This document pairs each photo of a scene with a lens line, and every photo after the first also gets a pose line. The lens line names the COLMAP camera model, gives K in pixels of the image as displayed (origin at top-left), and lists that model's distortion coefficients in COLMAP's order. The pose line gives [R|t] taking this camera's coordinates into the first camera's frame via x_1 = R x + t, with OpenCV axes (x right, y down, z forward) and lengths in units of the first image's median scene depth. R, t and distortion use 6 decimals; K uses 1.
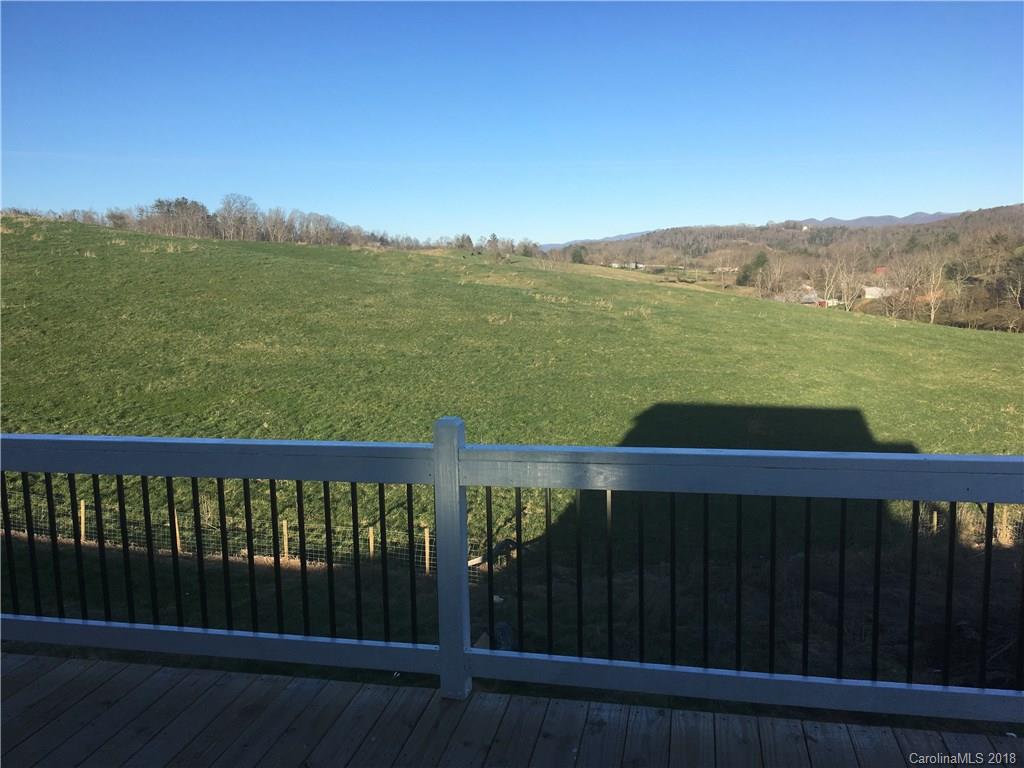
lens RADIAL K [[855.5, 0, 513.2], [0, 855.5, 381.7], [0, 0, 1]] dist [0.013189, 0.002674]
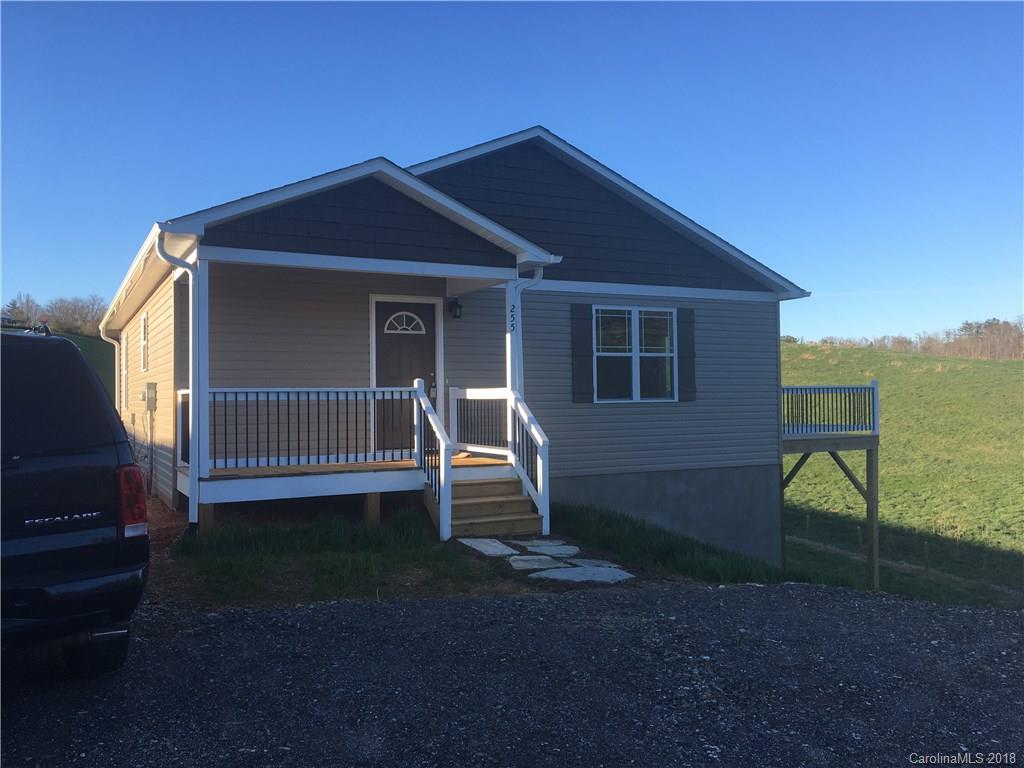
lens RADIAL K [[855.5, 0, 512.3], [0, 855.5, 383.3], [0, 0, 1]] dist [0.013189, 0.002674]
pose [[0.635602, -0.001493, -0.772016, 0.109882], [-0.106375, 0.990291, -0.089493, 0.024652], [0.764653, 0.139005, 0.629272, -0.136055]]
